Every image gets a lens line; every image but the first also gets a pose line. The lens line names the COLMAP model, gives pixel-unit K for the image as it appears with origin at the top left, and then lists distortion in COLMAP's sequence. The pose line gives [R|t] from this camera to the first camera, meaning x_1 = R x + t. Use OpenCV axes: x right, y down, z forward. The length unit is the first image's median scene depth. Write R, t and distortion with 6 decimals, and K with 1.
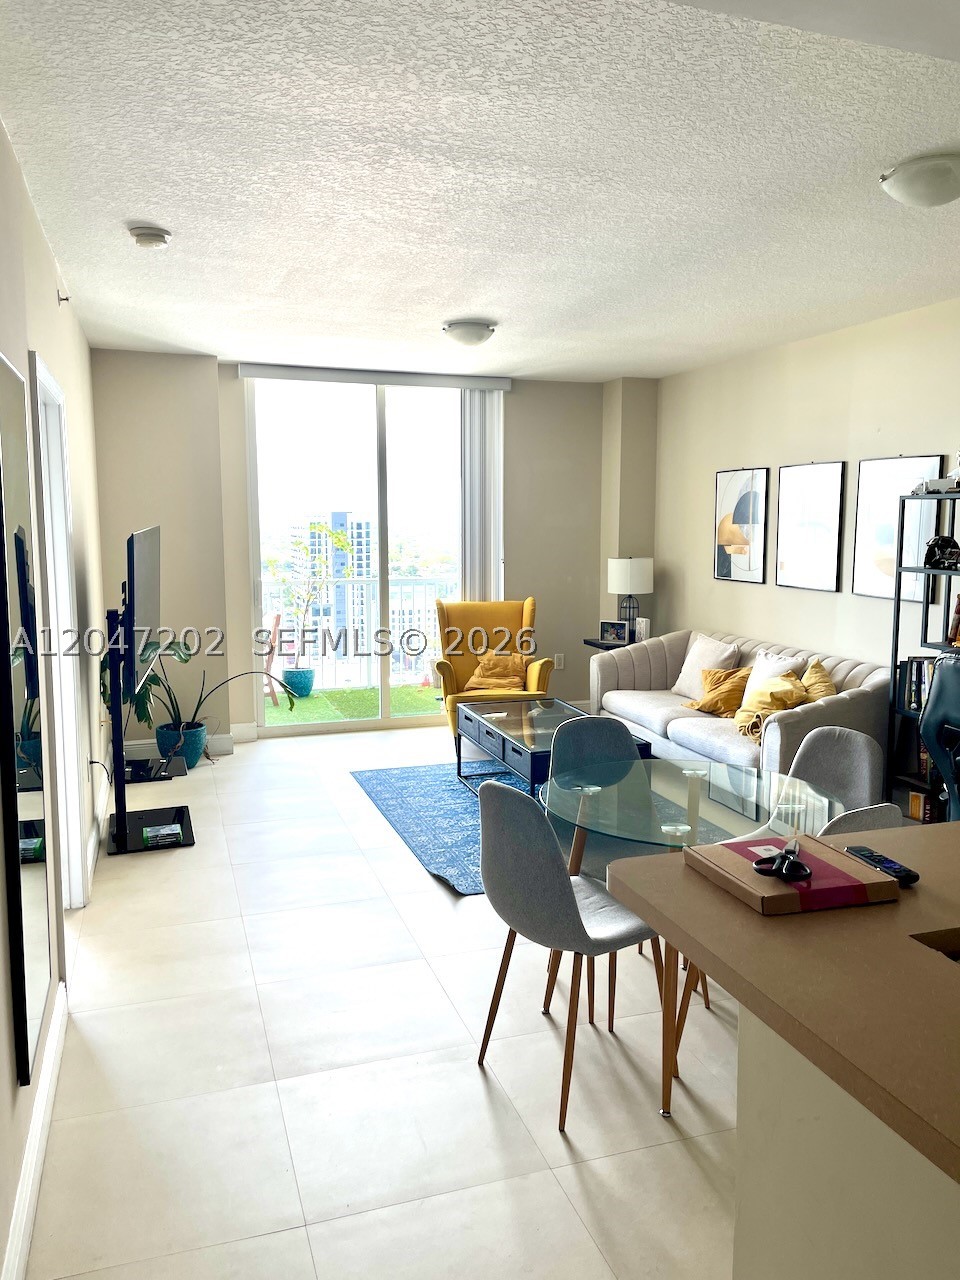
lens RADIAL K [[972.7, 0, 482.2], [0, 972.7, 638.8], [0, 0, 1]] dist [0.060870, -0.079791]
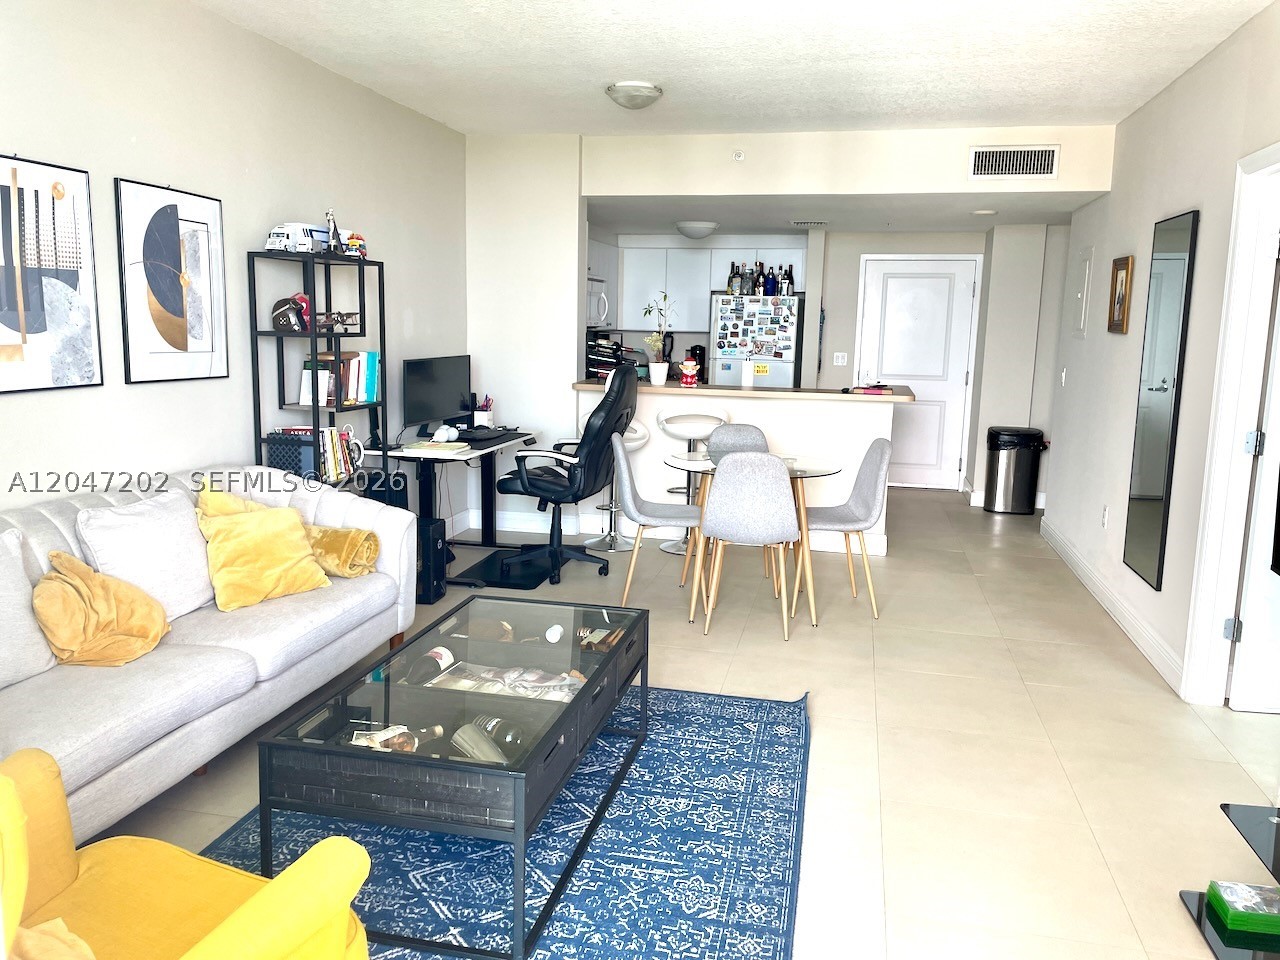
lens RADIAL K [[972.7, 0, 640.8], [0, 972.7, 476.5], [0, 0, 1]] dist [0.060870, -0.079791]
pose [[-0.861549, -0.104289, 0.496846, -0.297054], [0.034073, 0.964588, 0.261552, -0.172533], [-0.506529, 0.242269, -0.827487, 1.602866]]
